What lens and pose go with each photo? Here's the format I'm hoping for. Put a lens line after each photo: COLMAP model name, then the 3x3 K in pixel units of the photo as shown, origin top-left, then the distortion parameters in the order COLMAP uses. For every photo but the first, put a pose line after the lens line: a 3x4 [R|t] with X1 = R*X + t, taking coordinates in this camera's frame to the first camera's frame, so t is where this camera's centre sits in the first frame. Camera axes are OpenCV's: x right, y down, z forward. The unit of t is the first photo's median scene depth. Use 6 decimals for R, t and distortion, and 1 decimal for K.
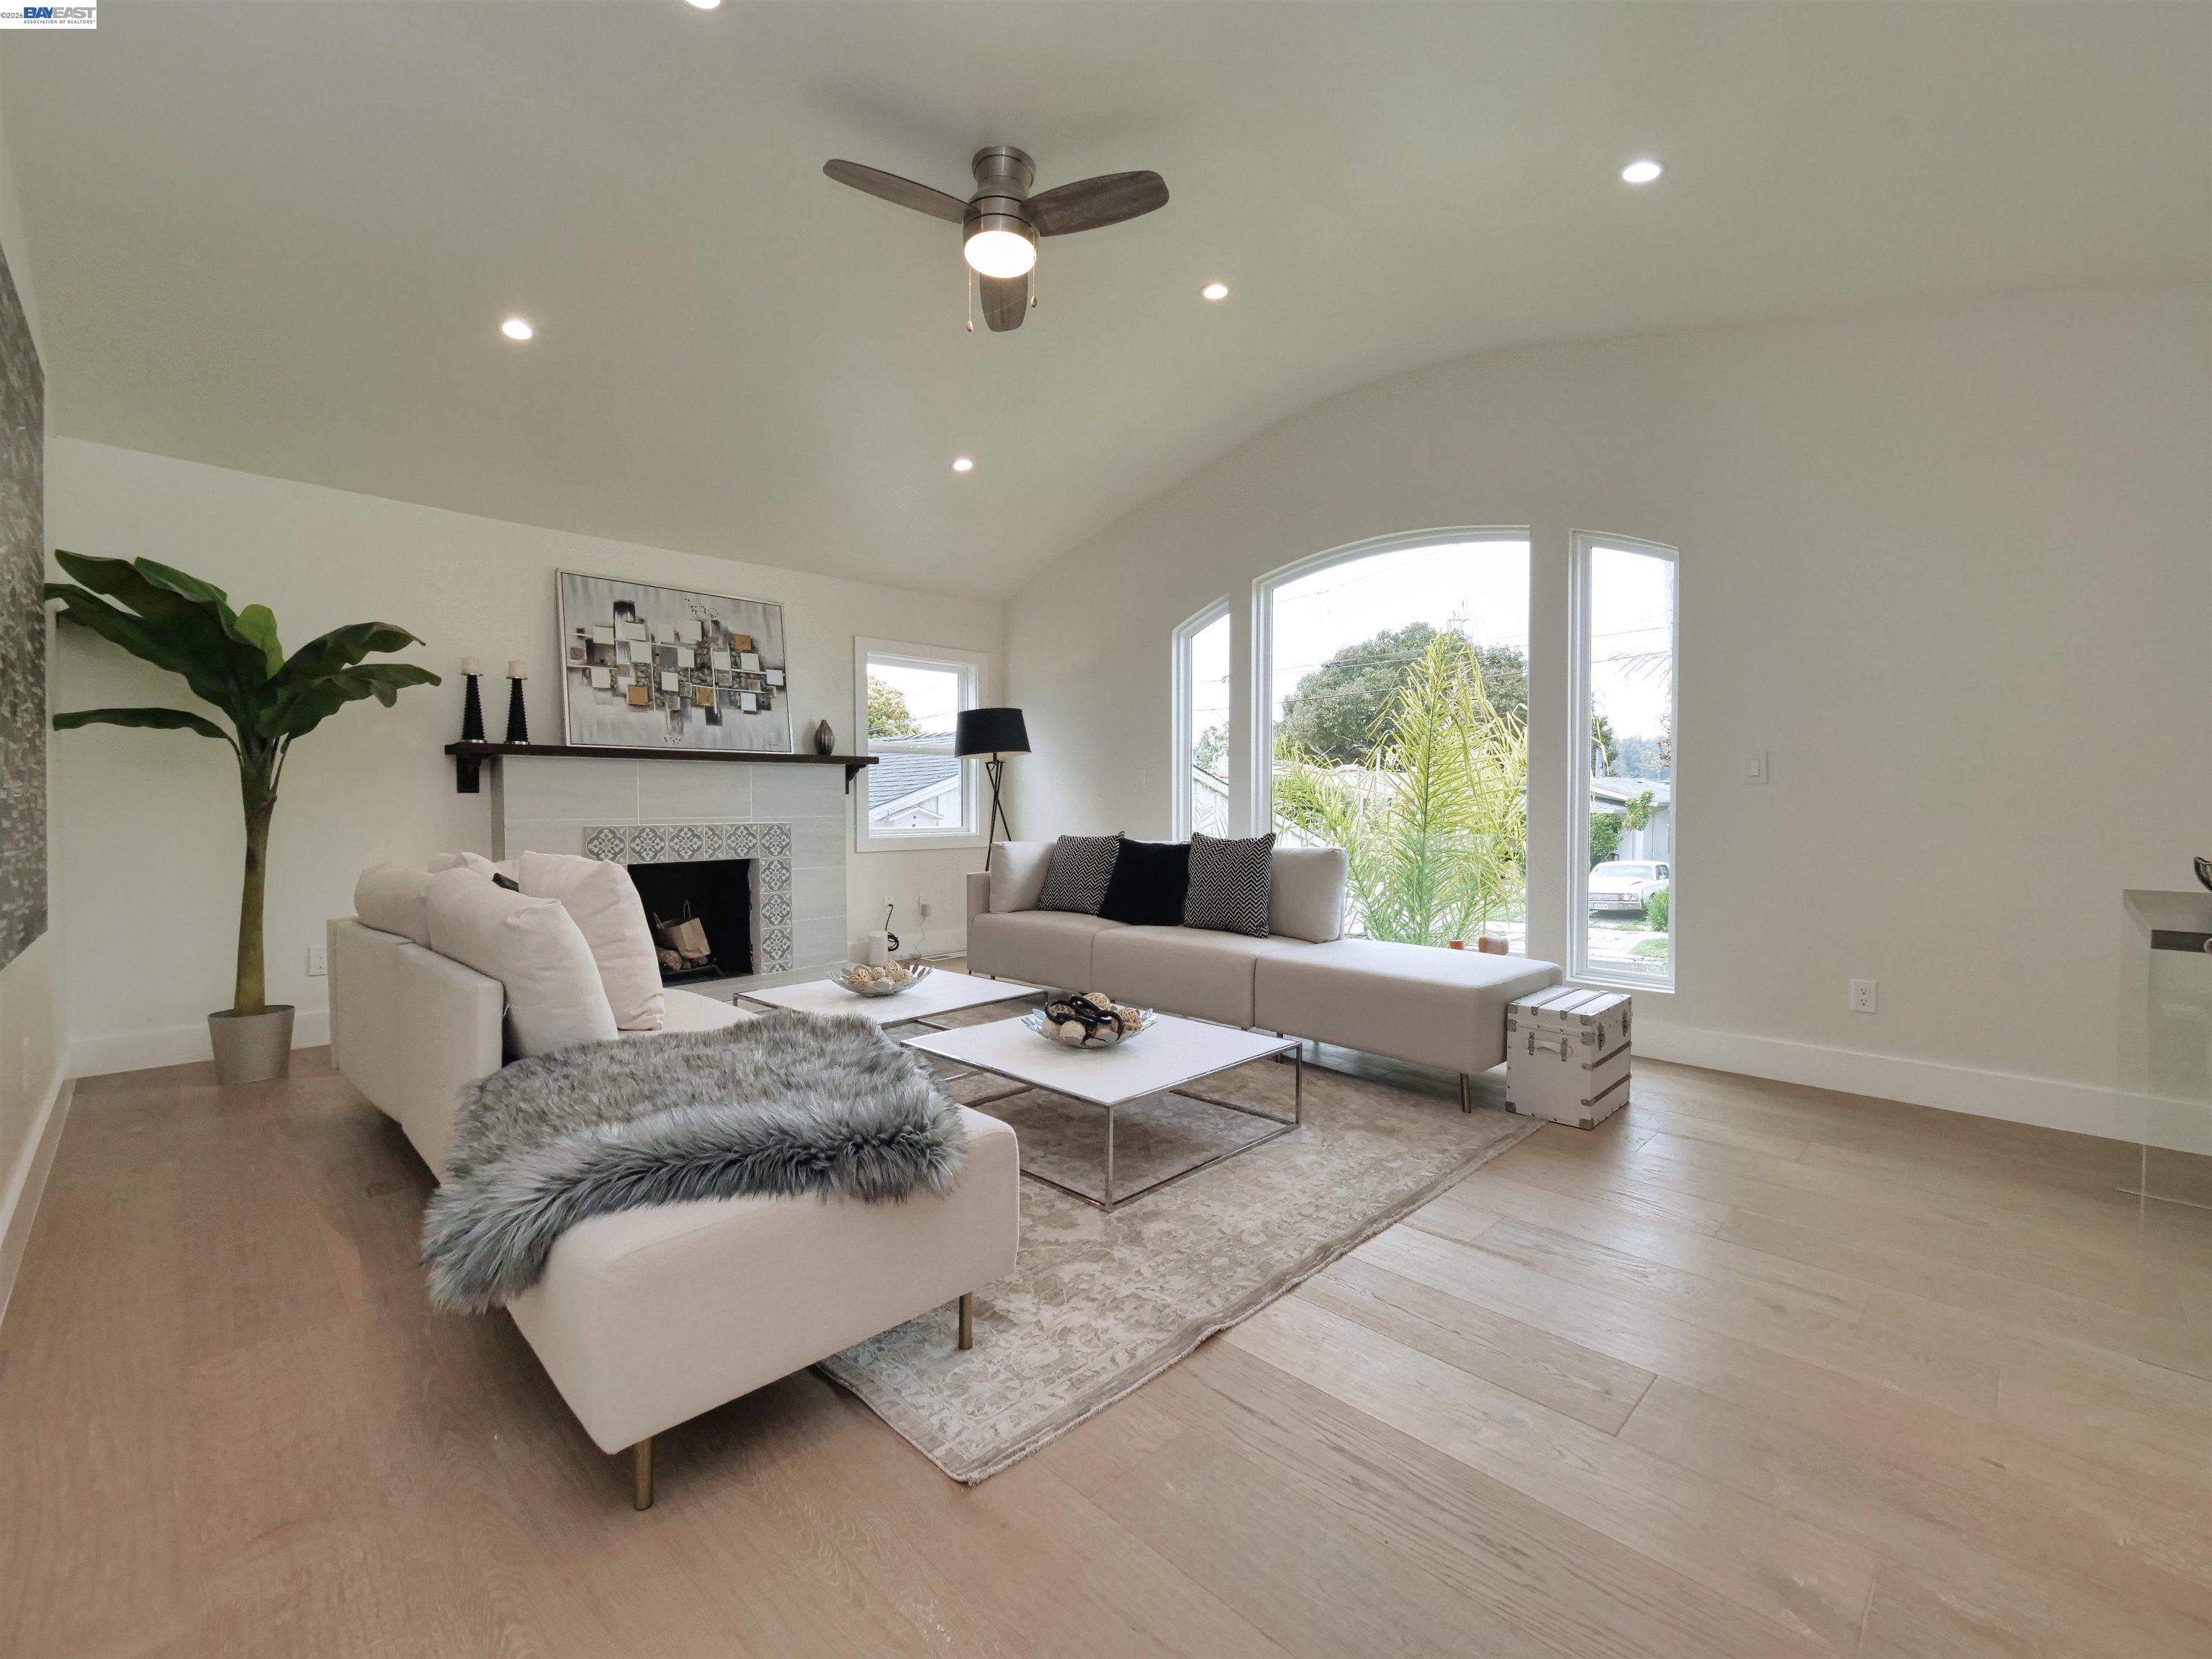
lens RADIAL K [[934.9, 0, 1090.7], [0, 934.9, 824.5], [0, 0, 1]] dist [-0.001189, -0.000268]
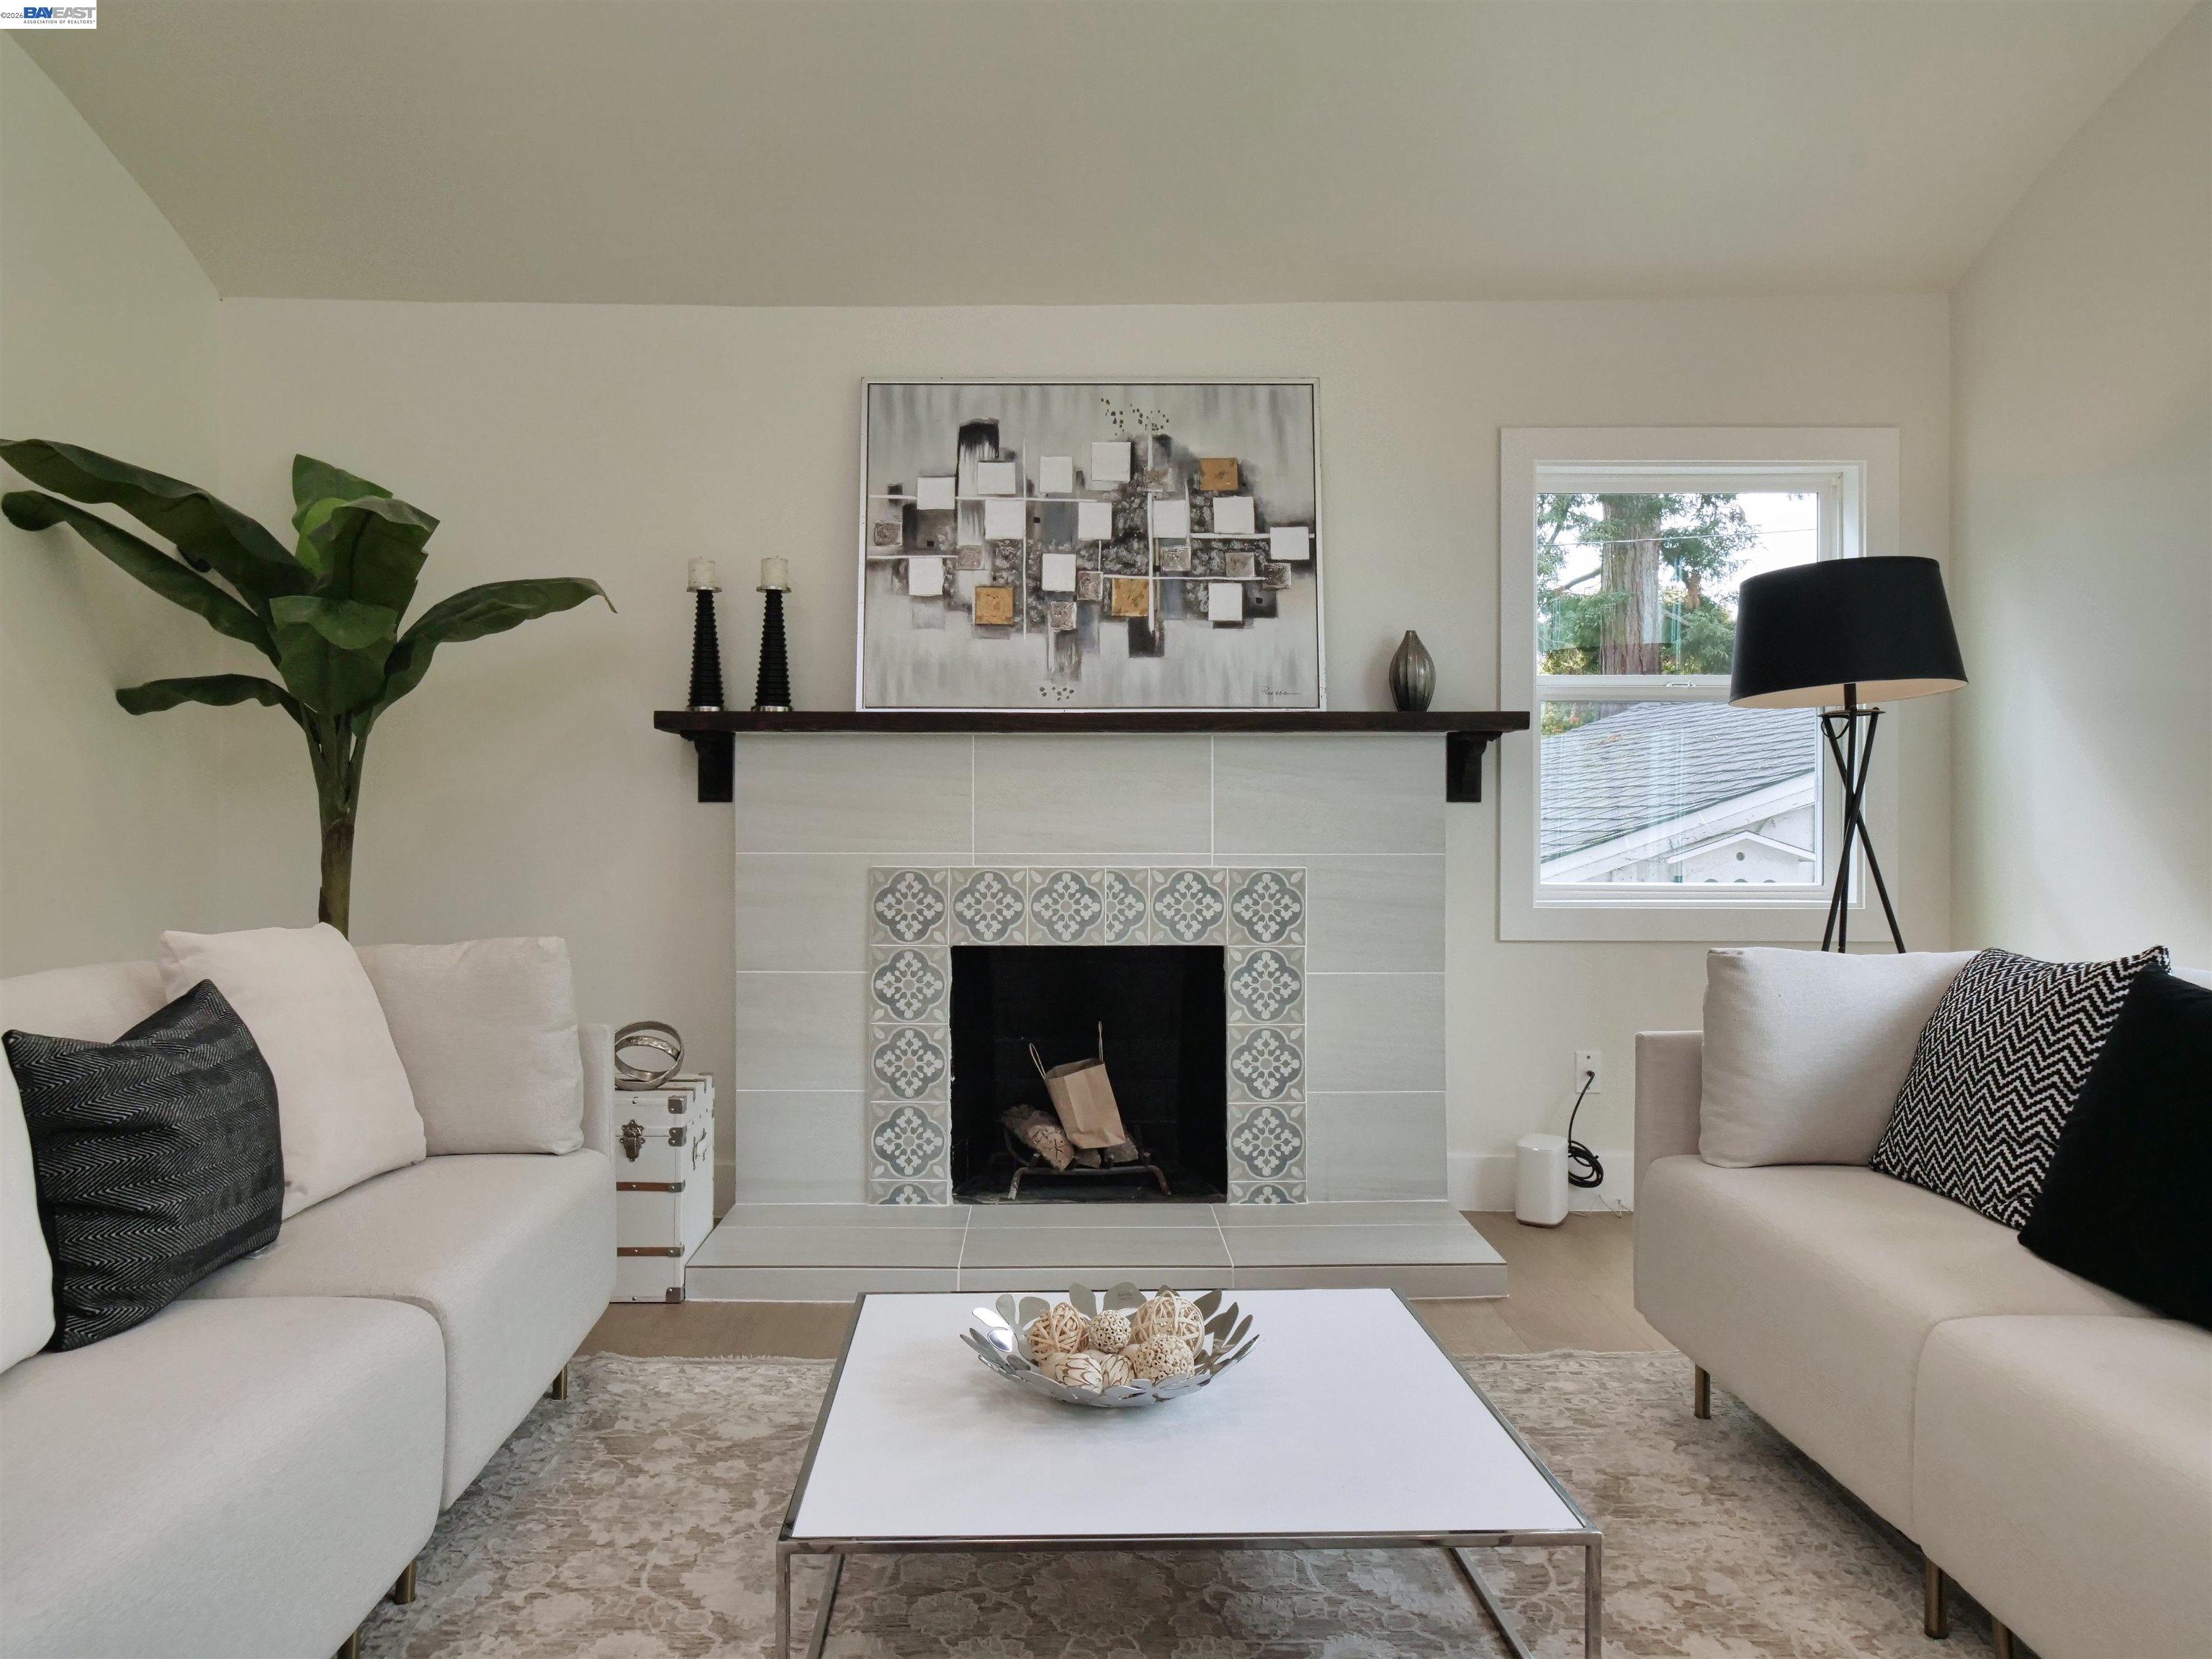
lens RADIAL K [[1520.3, 0, 1097.7], [0, 1520.3, 821.0], [0, 0, 1]] dist [0.006480, 0.001099]
pose [[0.715503, 0.006165, -0.698583, 0.117618], [-0.018714, 0.999771, -0.010345, -0.015680], [0.698359, 0.020475, 0.715454, 0.448513]]
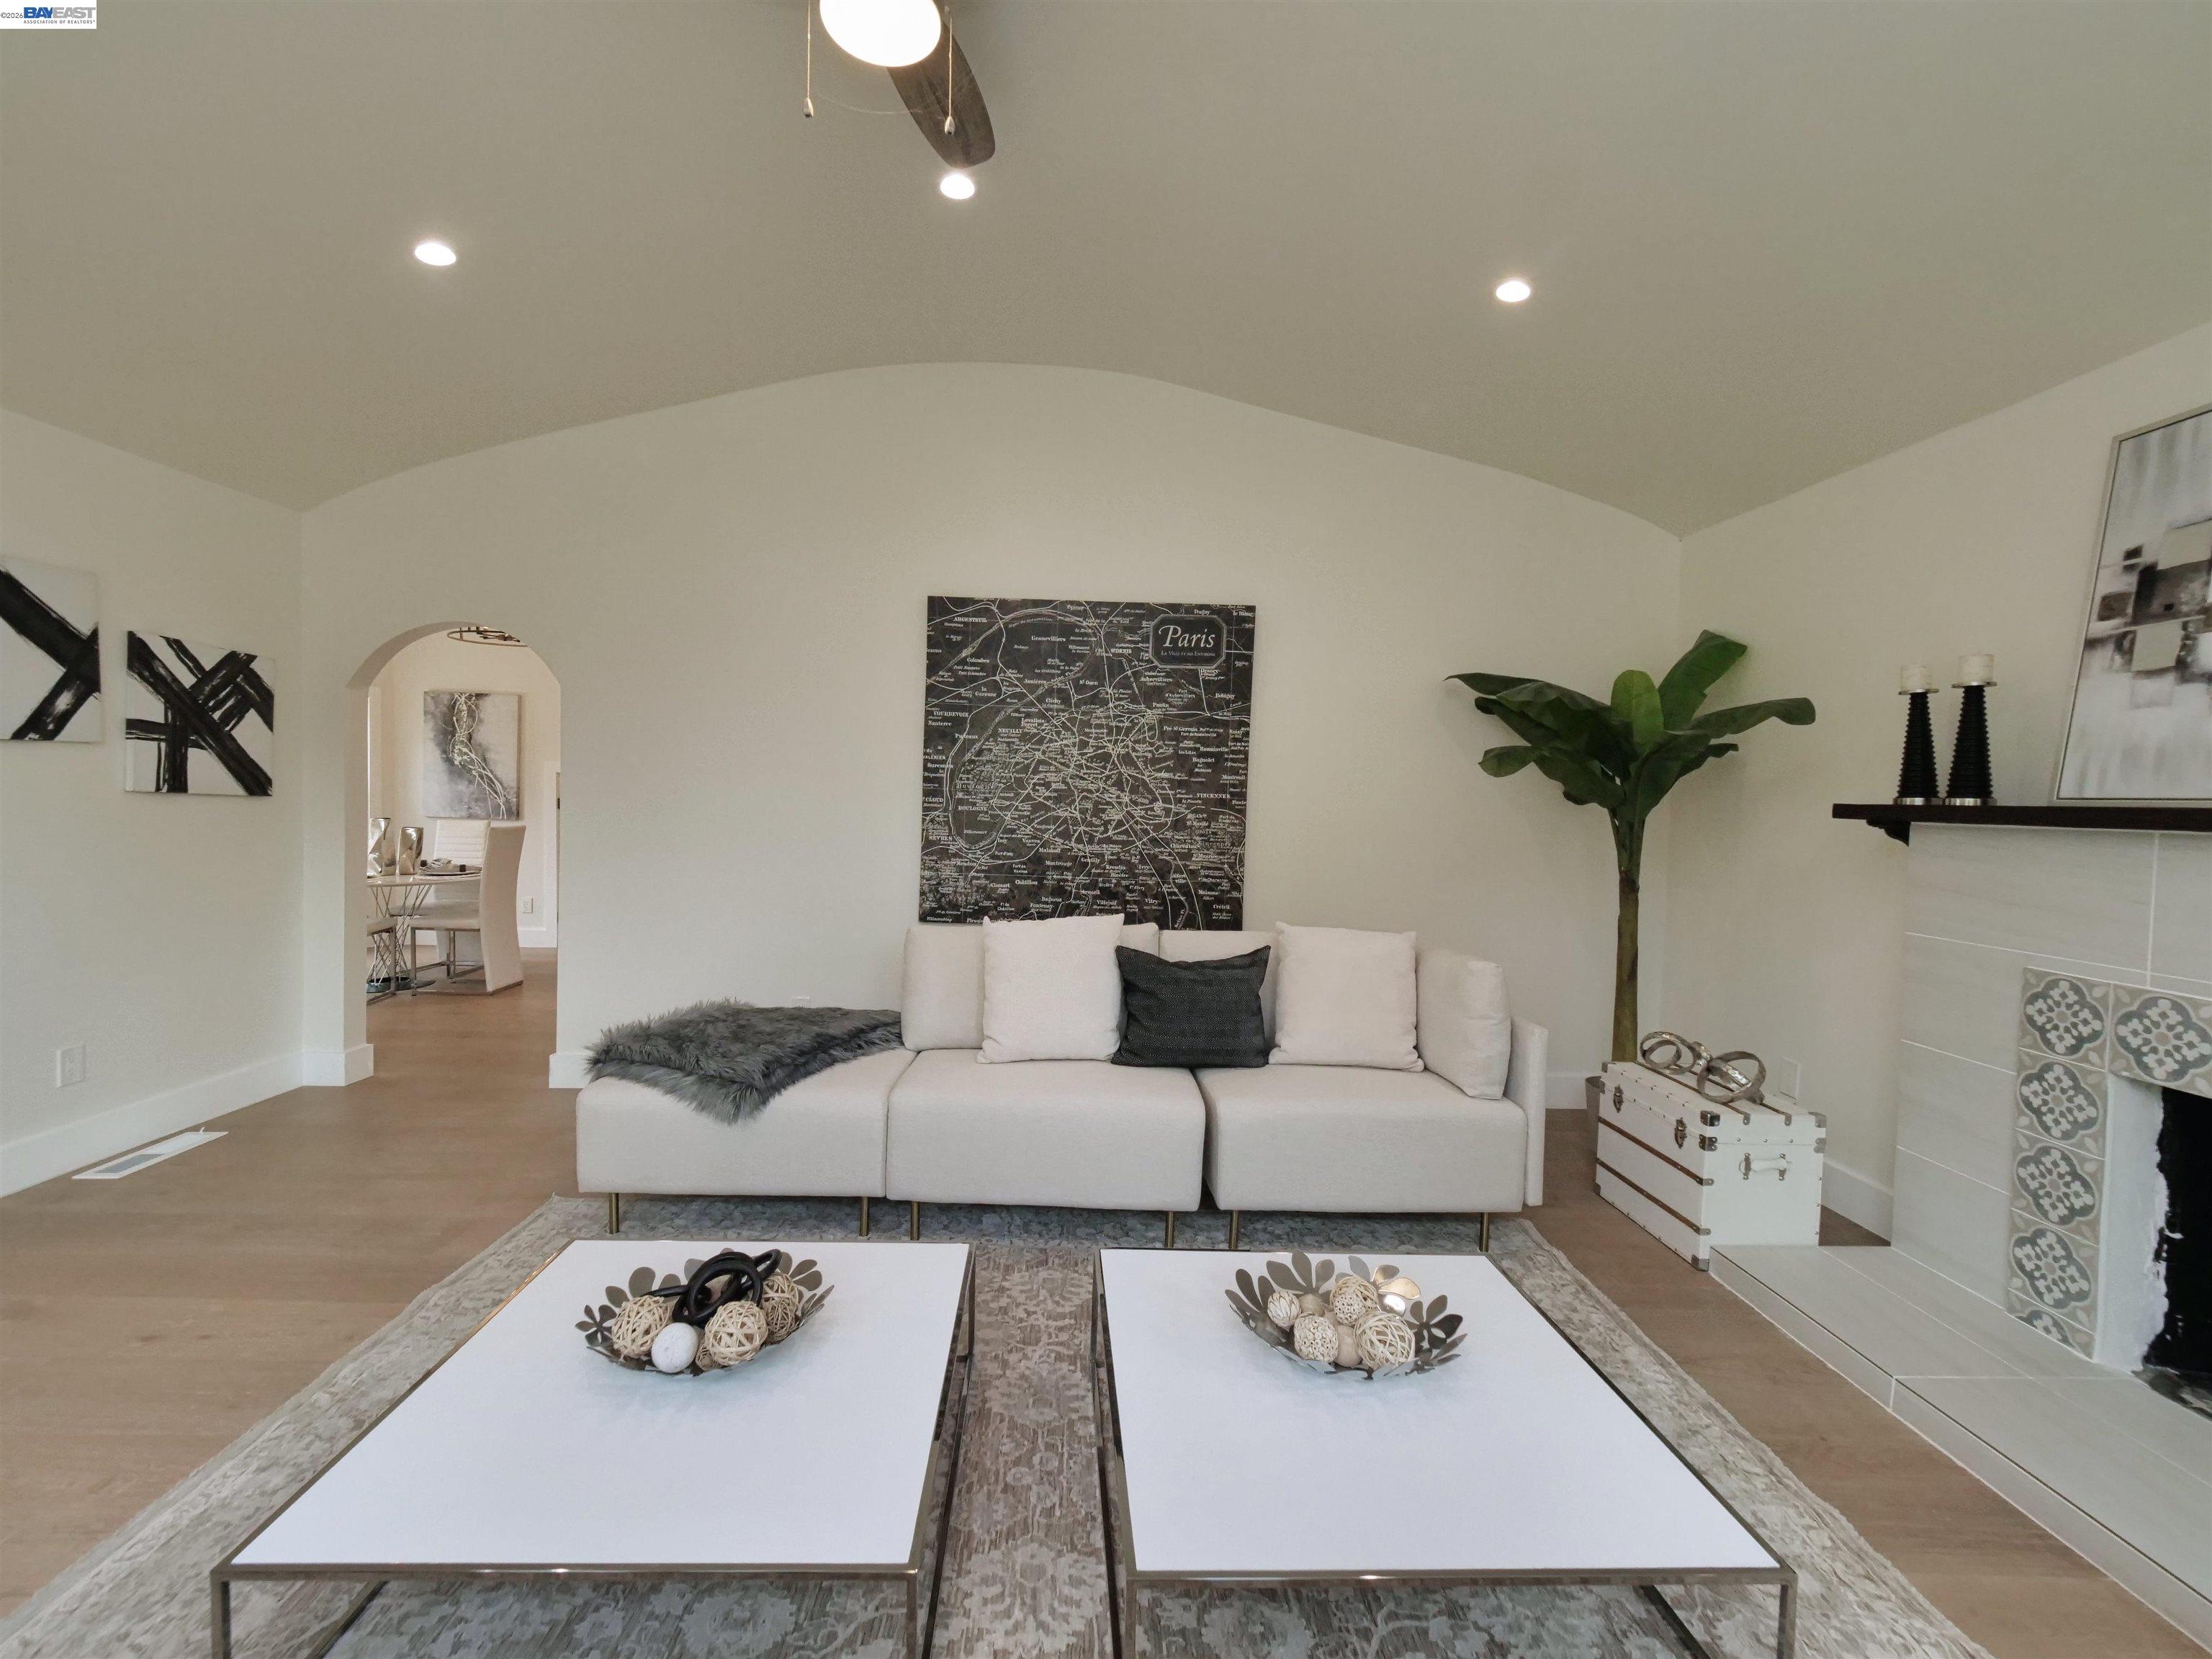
lens RADIAL K [[960.7, 0, 1068.4], [0, 960.7, 823.5], [0, 0, 1]] dist [-0.001729, -0.000451]
pose [[-0.704907, 0.010115, -0.709227, 0.153821], [-0.035967, 0.998102, 0.049983, -0.073396], [0.708387, 0.060742, -0.703206, 0.907652]]
